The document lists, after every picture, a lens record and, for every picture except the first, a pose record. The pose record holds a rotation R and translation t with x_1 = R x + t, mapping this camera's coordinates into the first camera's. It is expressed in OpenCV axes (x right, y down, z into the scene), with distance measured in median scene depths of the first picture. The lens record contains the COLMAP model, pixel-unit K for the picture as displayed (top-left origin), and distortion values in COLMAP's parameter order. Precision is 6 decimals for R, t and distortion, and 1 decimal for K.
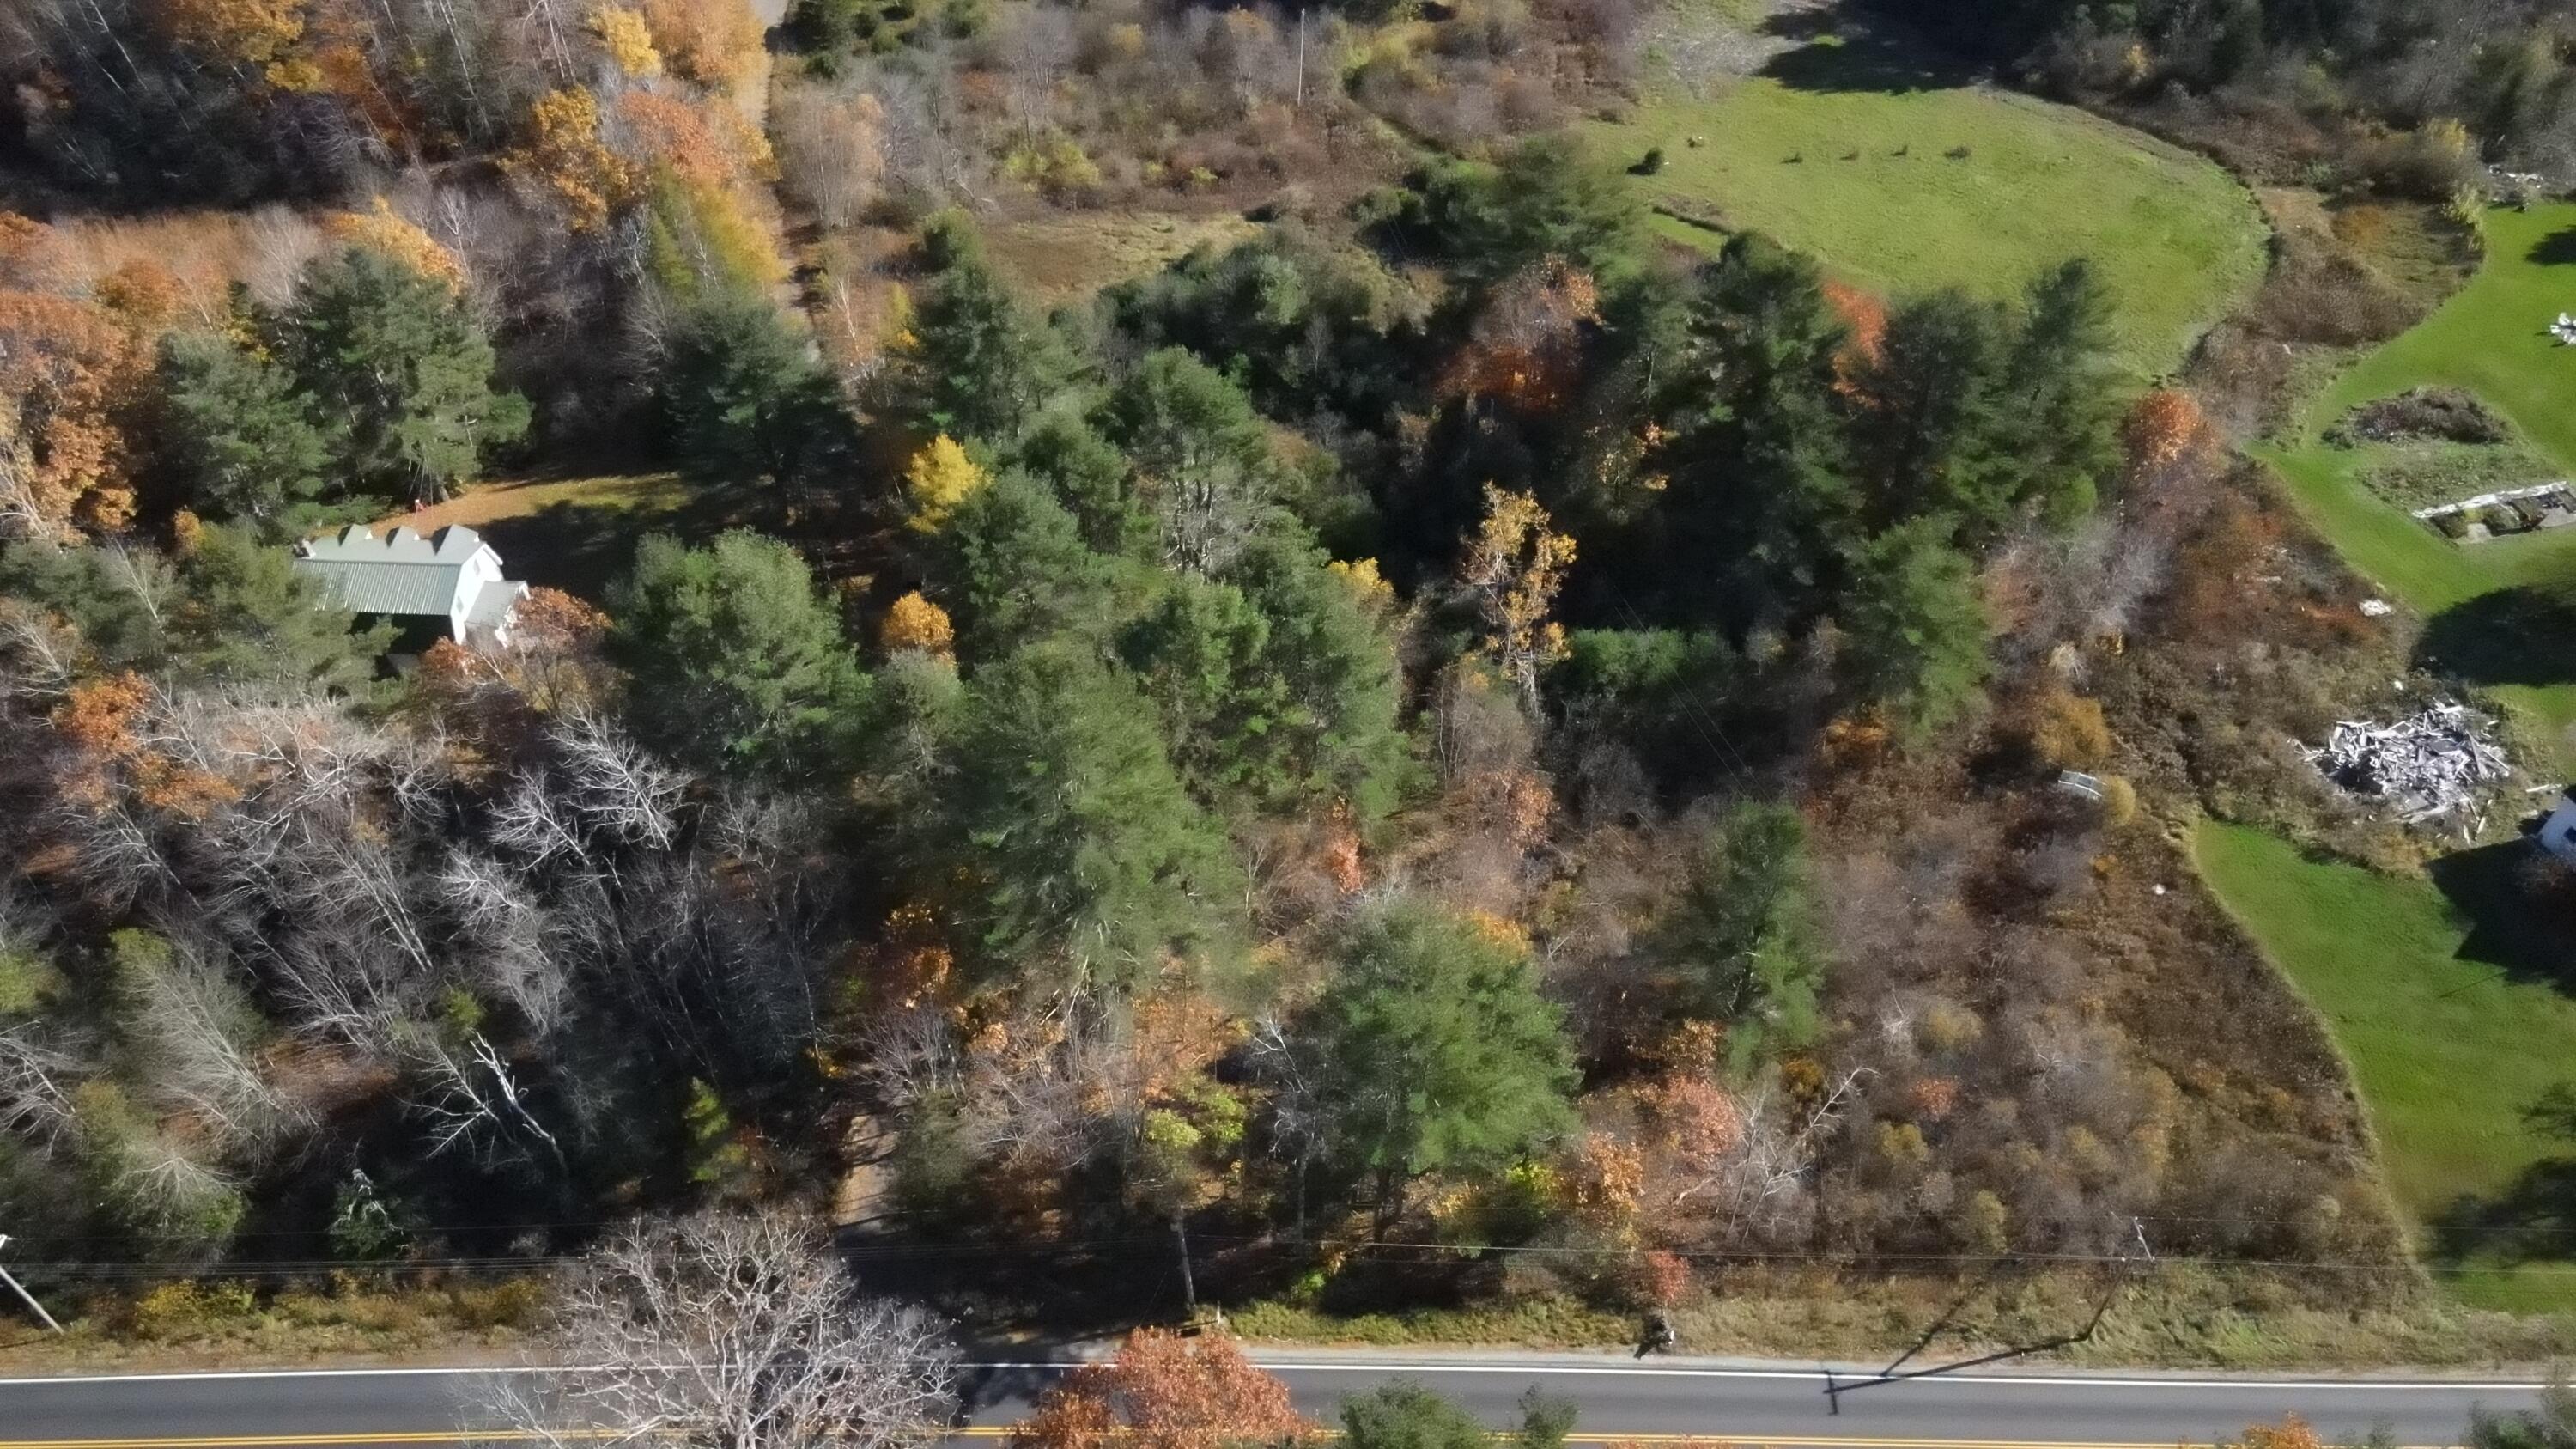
lens RADIAL K [[1917.5, 0, 1288.1], [0, 1917.5, 739.1], [0, 0, 1]] dist [0.009835, 0.010420]
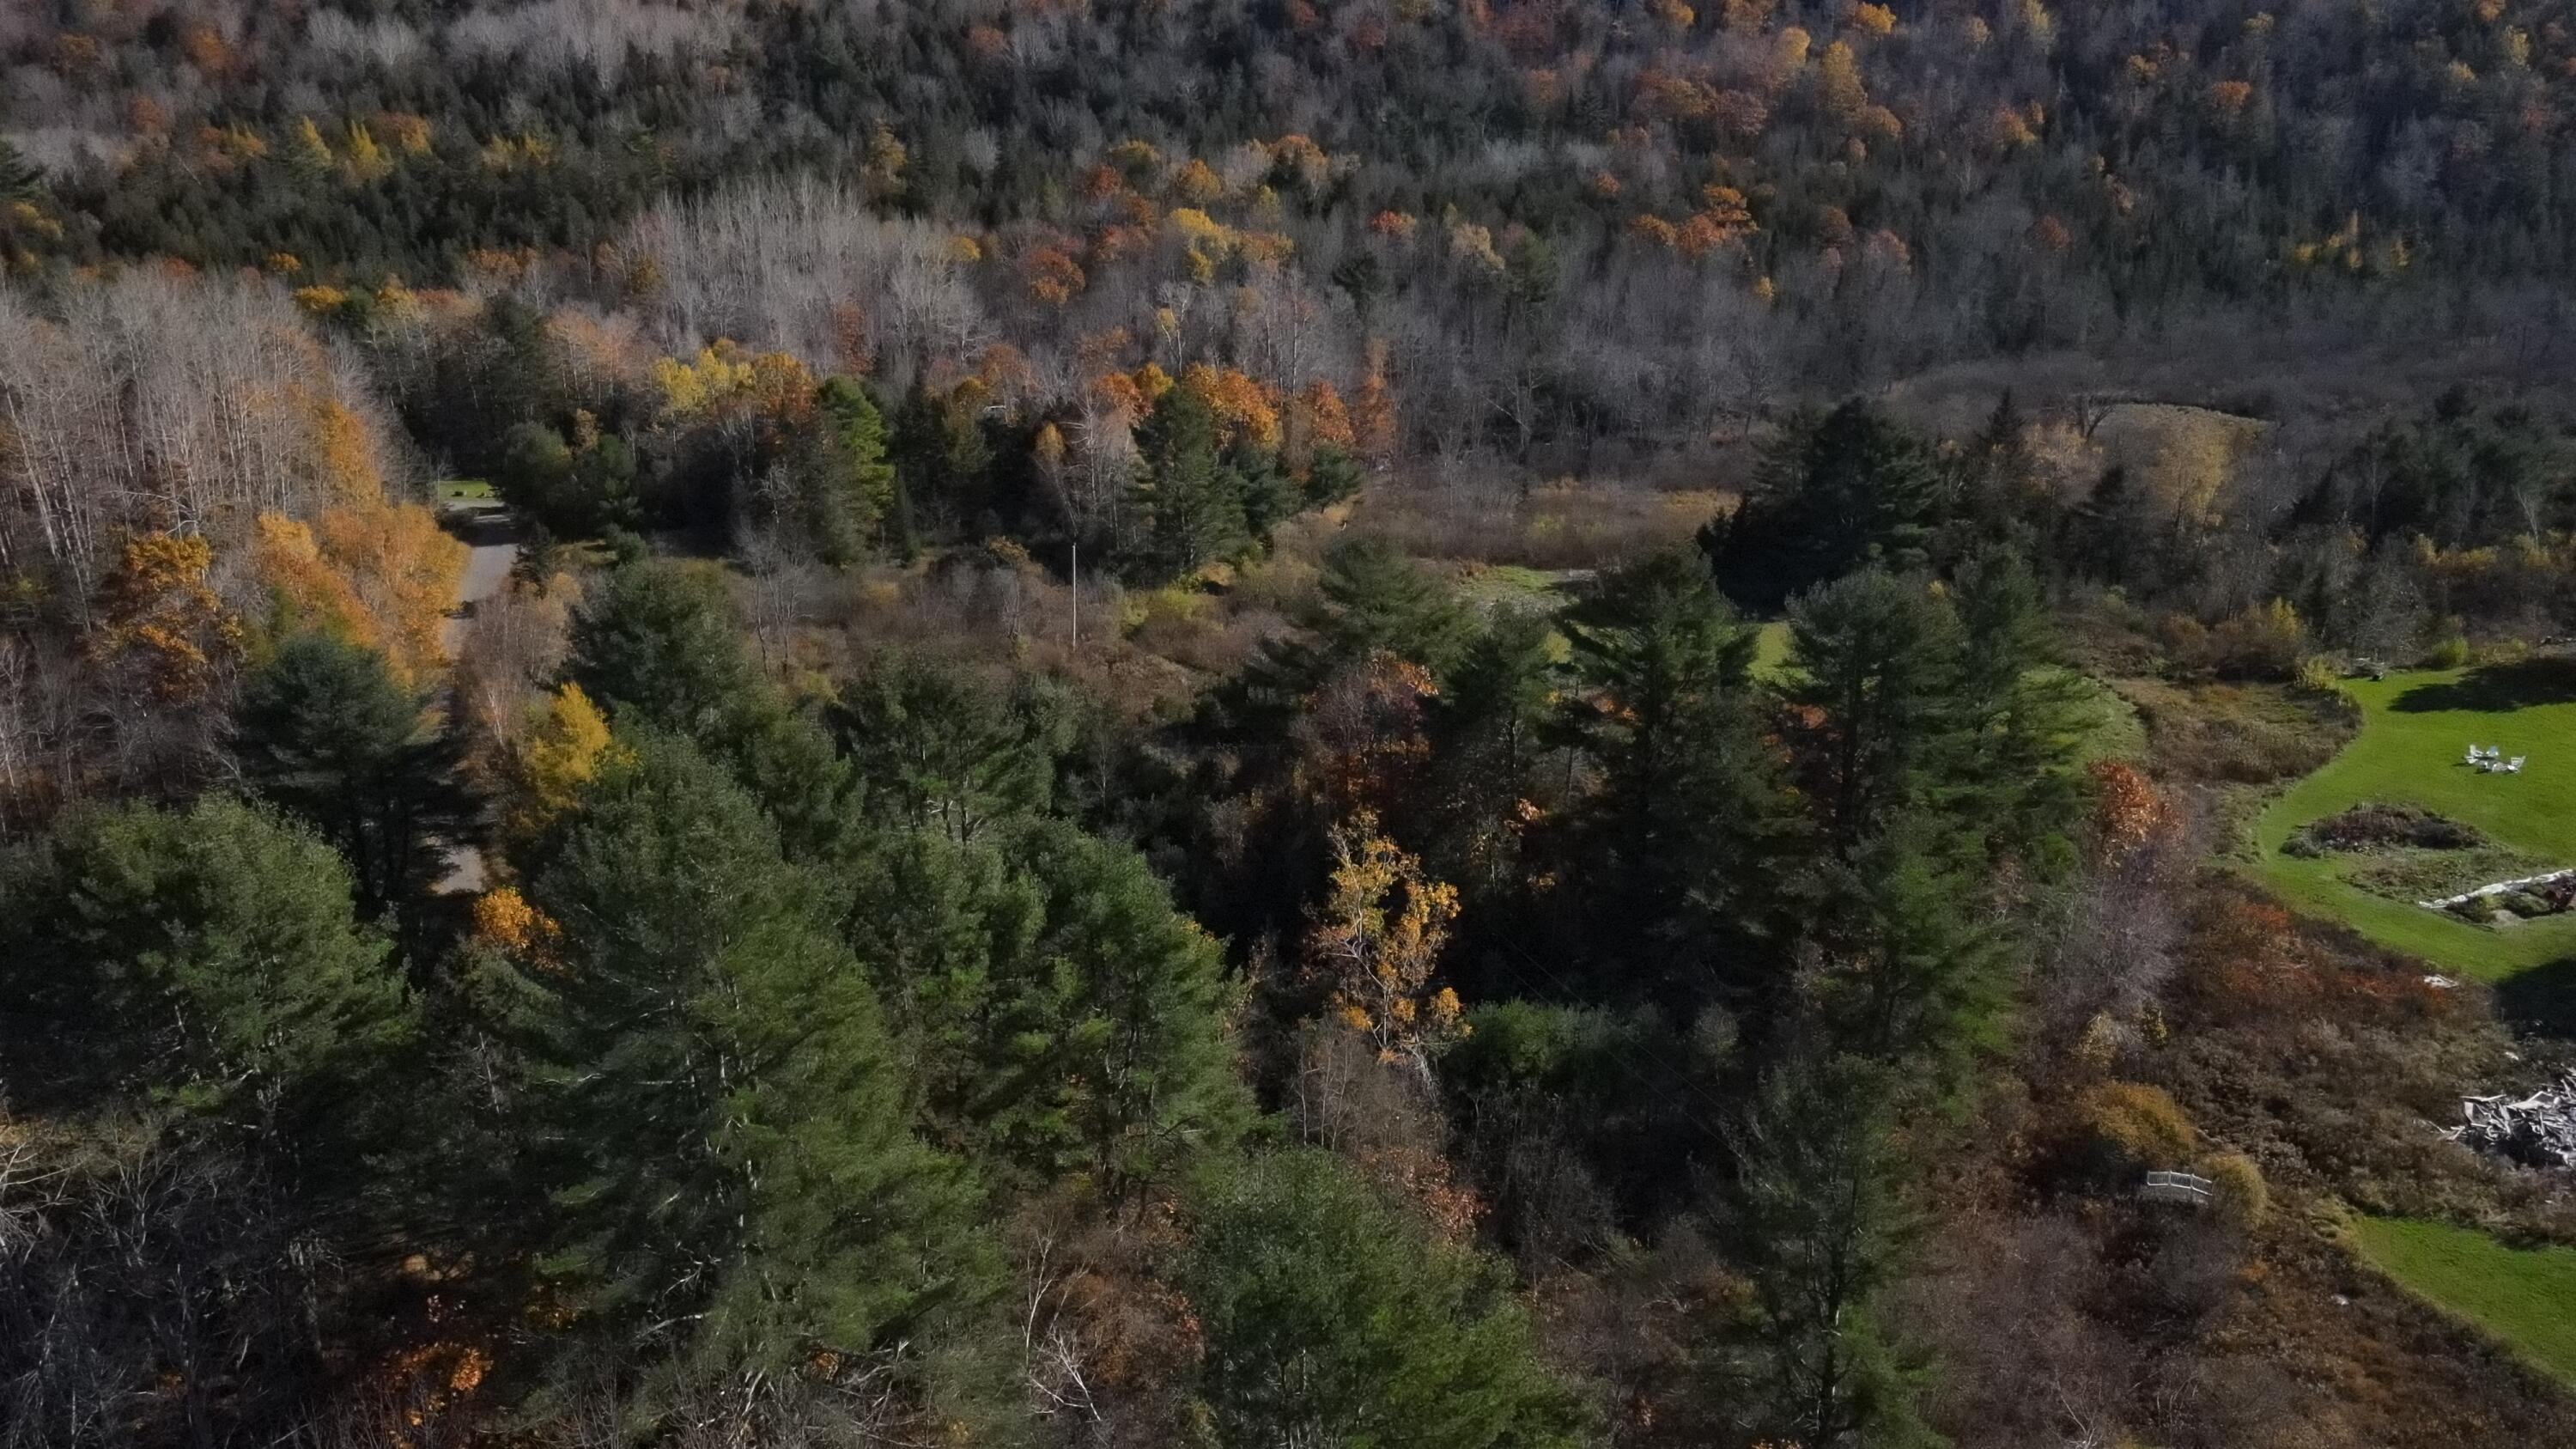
lens RADIAL K [[1917.5, 0, 1278.4], [0, 1917.5, 718.8], [0, 0, 1]] dist [0.009835, 0.010420]
pose [[0.992999, -0.042143, 0.110347, -0.000205], [0.086942, 0.893153, -0.441270, 0.160382], [-0.079960, 0.447775, 0.890564, 0.300243]]
